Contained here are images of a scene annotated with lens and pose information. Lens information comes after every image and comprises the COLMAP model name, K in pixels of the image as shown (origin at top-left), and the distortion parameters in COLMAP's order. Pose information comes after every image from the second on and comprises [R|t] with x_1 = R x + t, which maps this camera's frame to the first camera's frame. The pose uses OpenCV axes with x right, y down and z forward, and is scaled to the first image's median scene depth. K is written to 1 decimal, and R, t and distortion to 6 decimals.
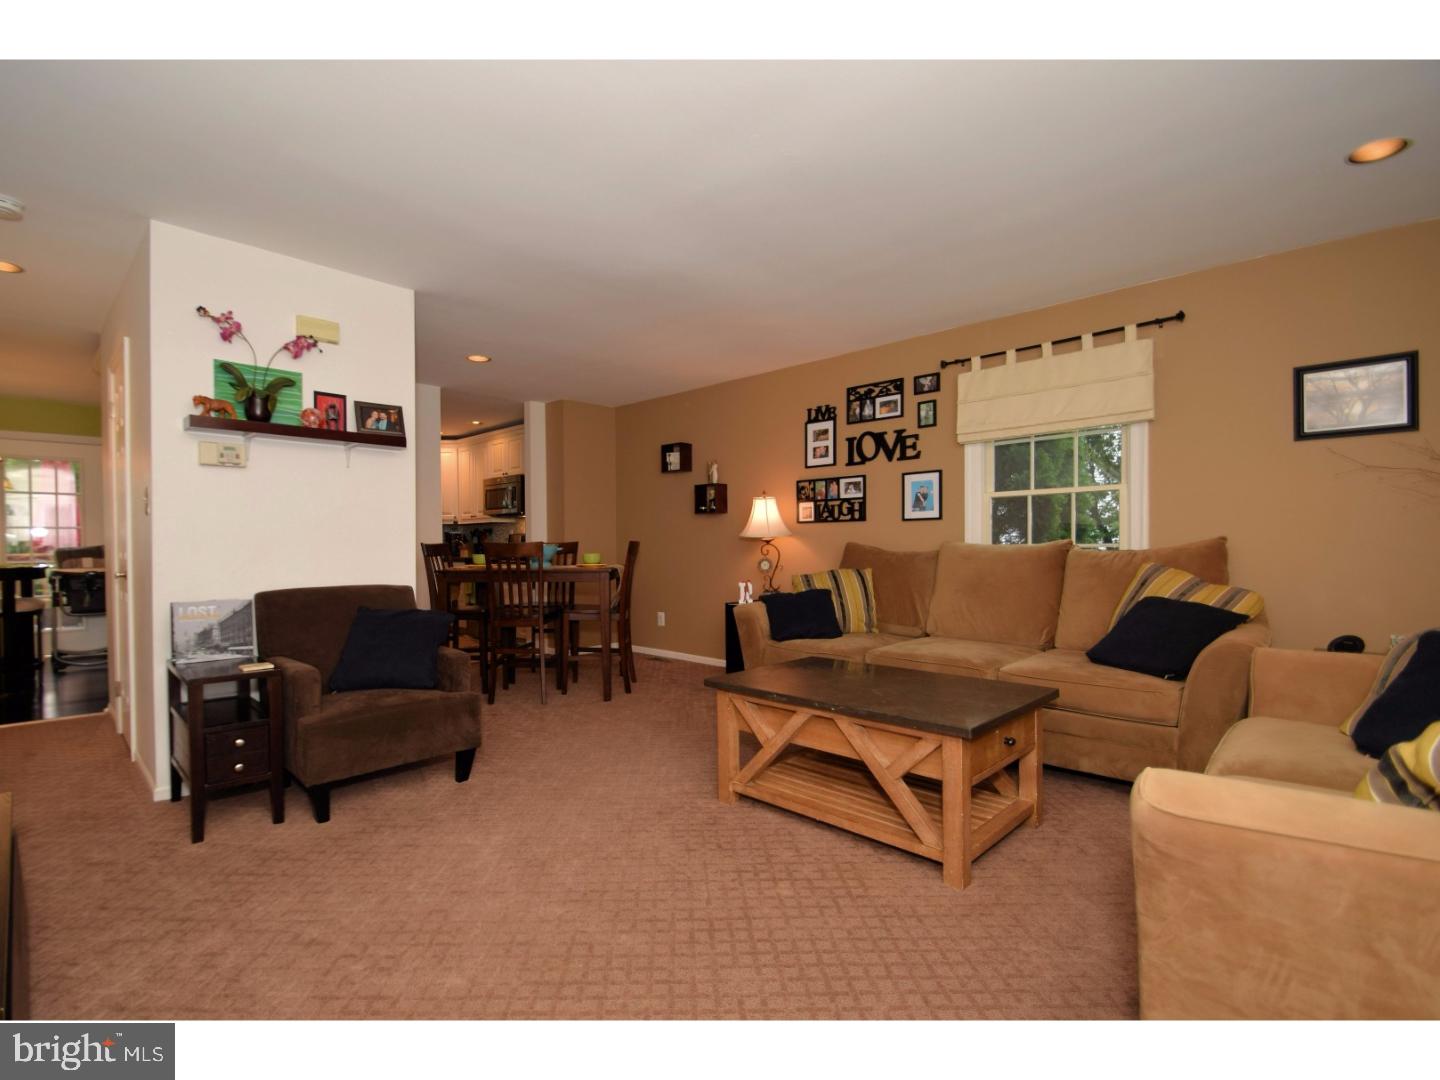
lens RADIAL K [[663.6, 0, 714.4], [0, 663.6, 553.2], [0, 0, 1]] dist [0.000285, 0.000105]
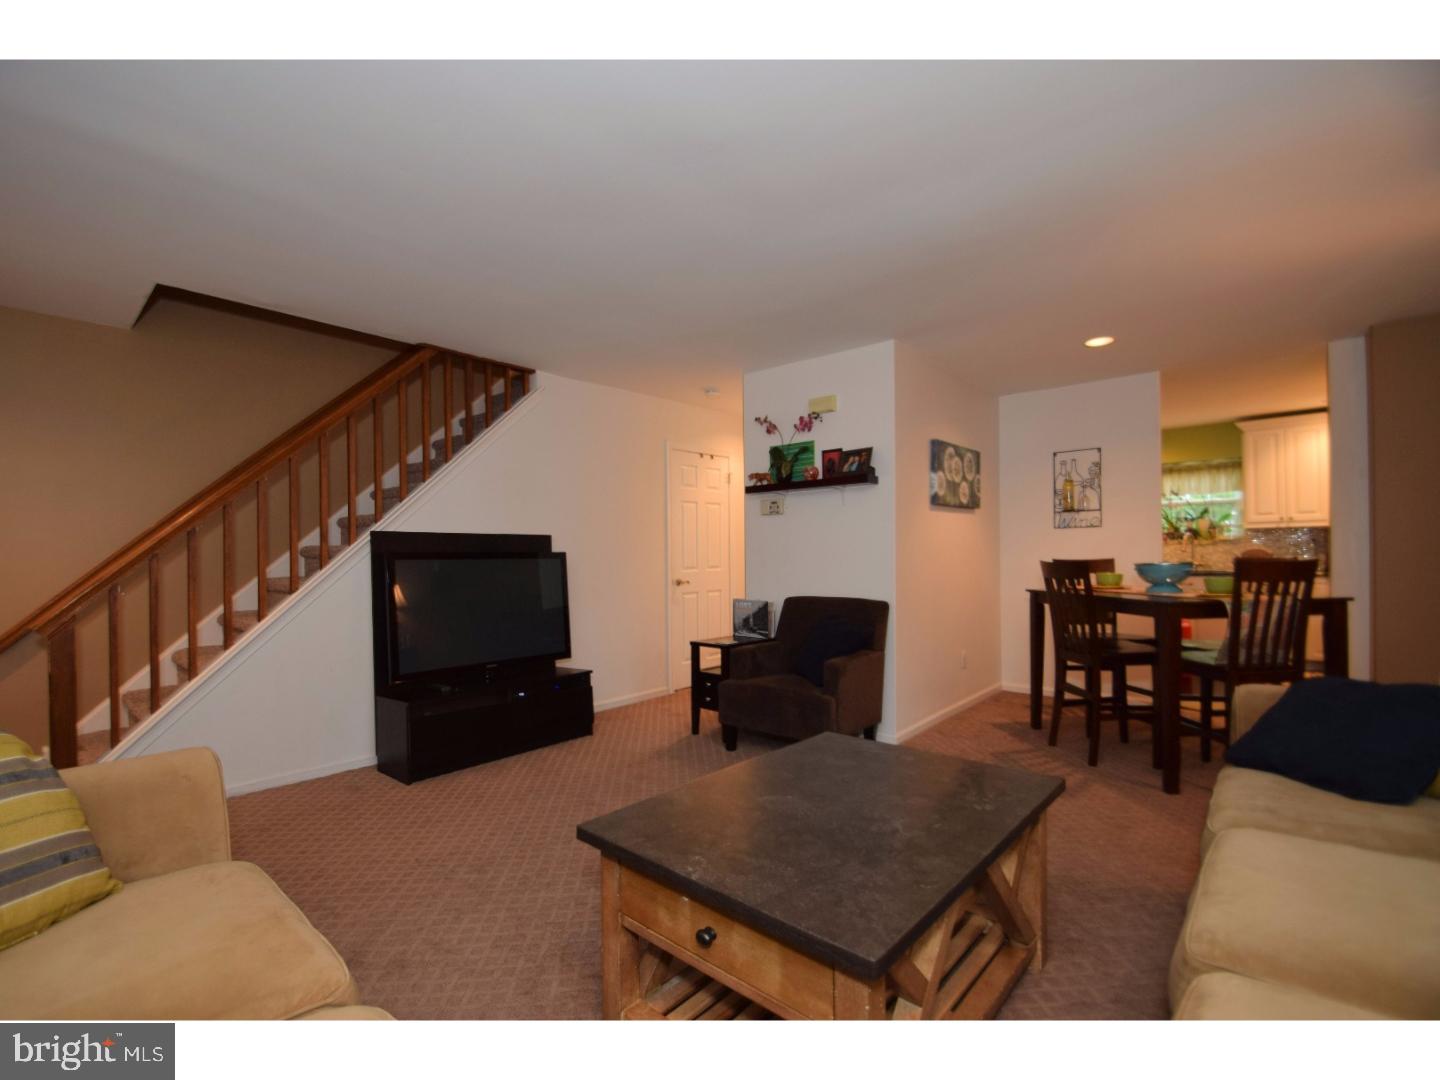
lens RADIAL K [[663.6, 0, 714.4], [0, 663.6, 553.2], [0, 0, 1]] dist [0.000285, 0.000105]
pose [[0.057587, 0.005761, -0.998324, 0.464962], [-0.000838, 0.999983, 0.005722, -0.027997], [0.998340, 0.000507, 0.057591, 0.448161]]
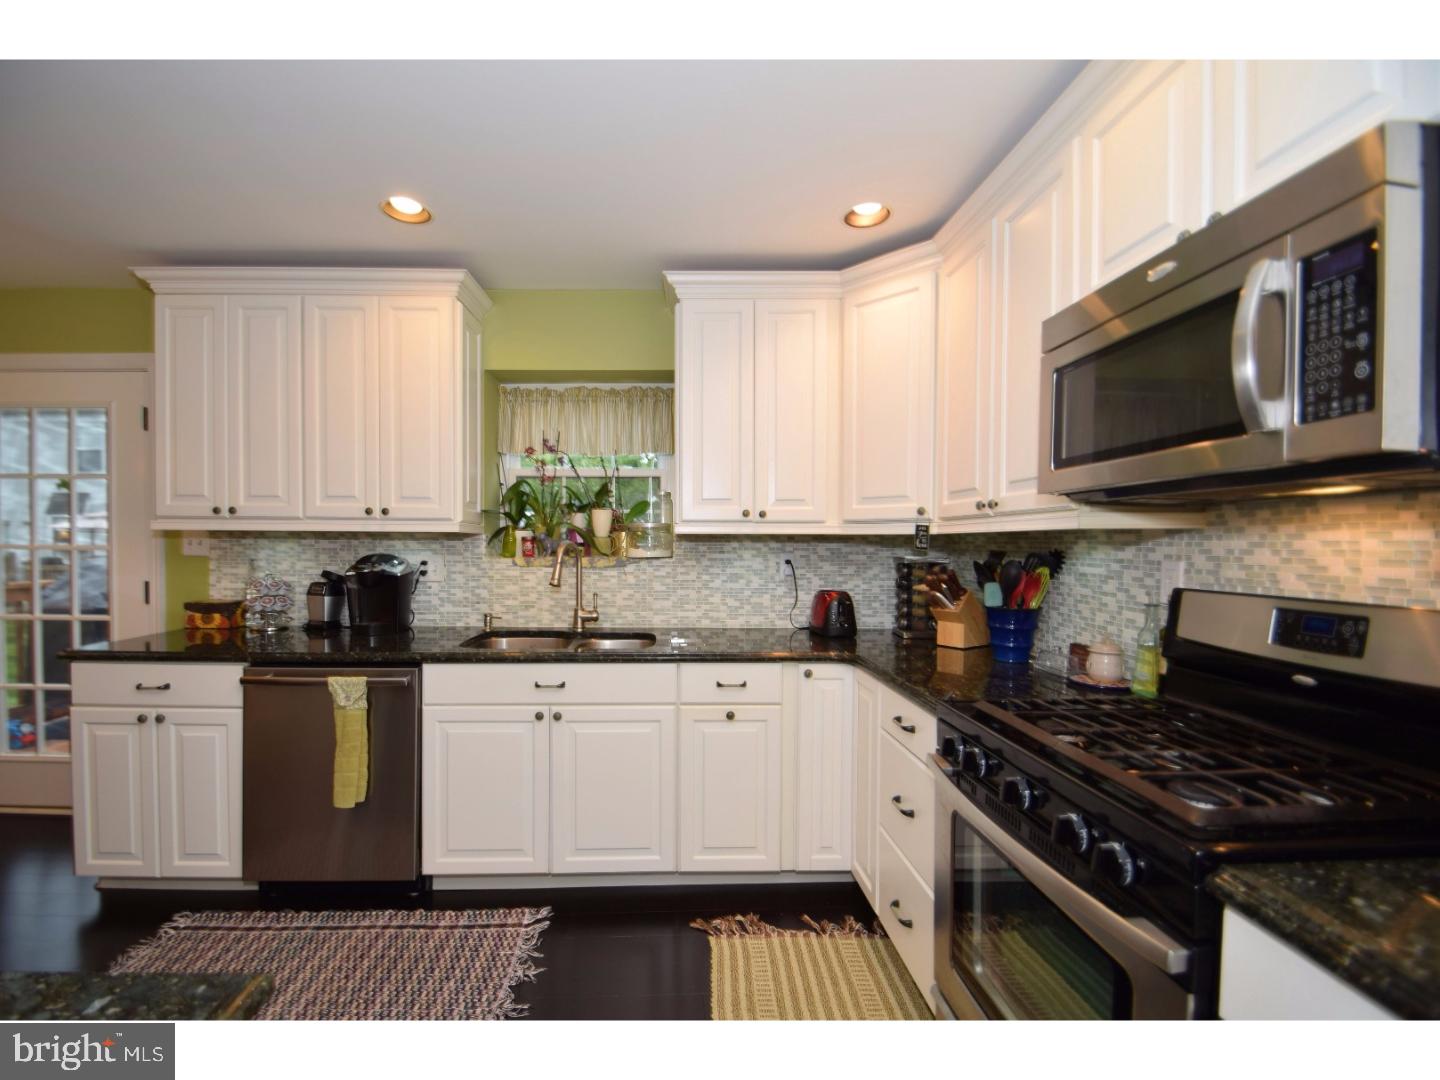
lens RADIAL K [[638.3, 0, 687.7], [0, 638.3, 558.0], [0, 0, 1]] dist [0.010851, -0.012959]
pose [[0.711295, 0.027618, -0.702351, -0.453007], [-0.020122, 0.999618, 0.018929, -0.062104], [0.702605, 0.000668, 0.711580, 1.240223]]
